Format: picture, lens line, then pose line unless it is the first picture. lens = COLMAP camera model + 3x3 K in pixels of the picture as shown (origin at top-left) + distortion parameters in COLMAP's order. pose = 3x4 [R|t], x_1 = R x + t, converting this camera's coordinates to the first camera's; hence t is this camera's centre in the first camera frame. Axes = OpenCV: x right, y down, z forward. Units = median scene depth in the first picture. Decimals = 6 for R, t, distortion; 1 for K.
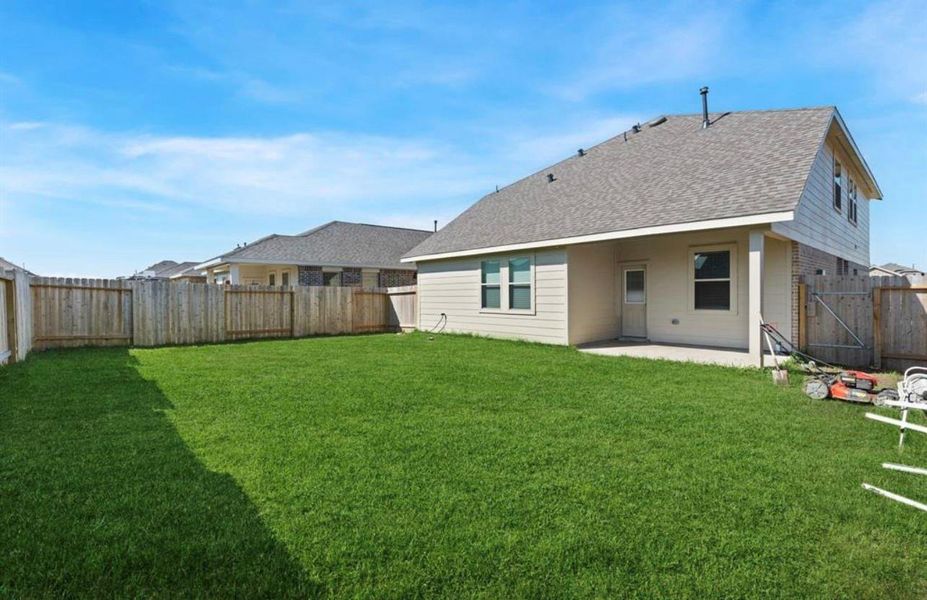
lens RADIAL K [[453.0, 0, 463.5], [0, 453.0, 300.0], [0, 0, 1]] dist [0.000042, -0.000009]
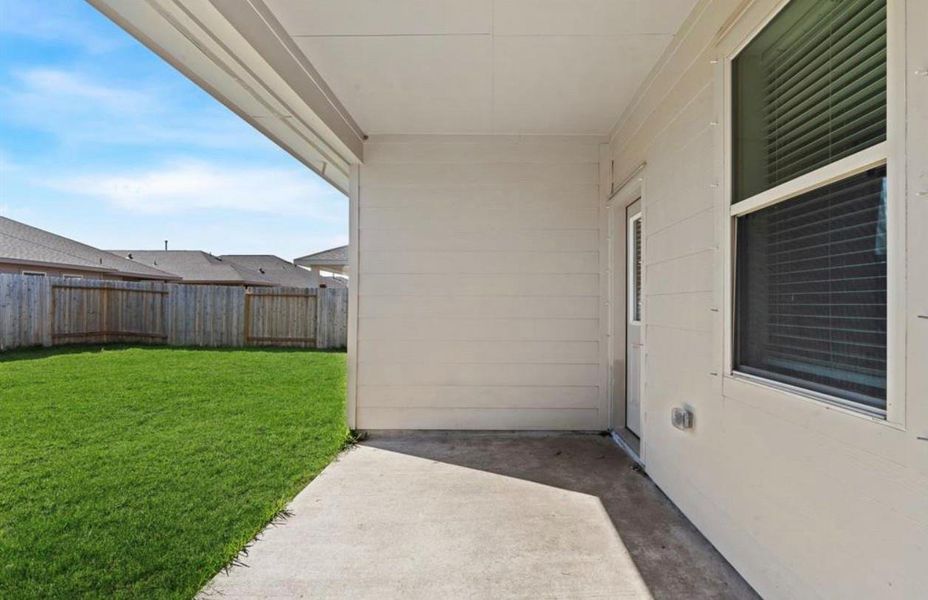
lens RADIAL K [[453.5, 0, 464.0], [0, 453.5, 300.0], [0, 0, 1]] dist [0.000042, -0.000009]
pose [[0.713406, 0.004064, -0.700739, 0.452164], [-0.020351, 0.999682, -0.014922, -0.002278], [0.700455, 0.024906, 0.713261, 0.640663]]
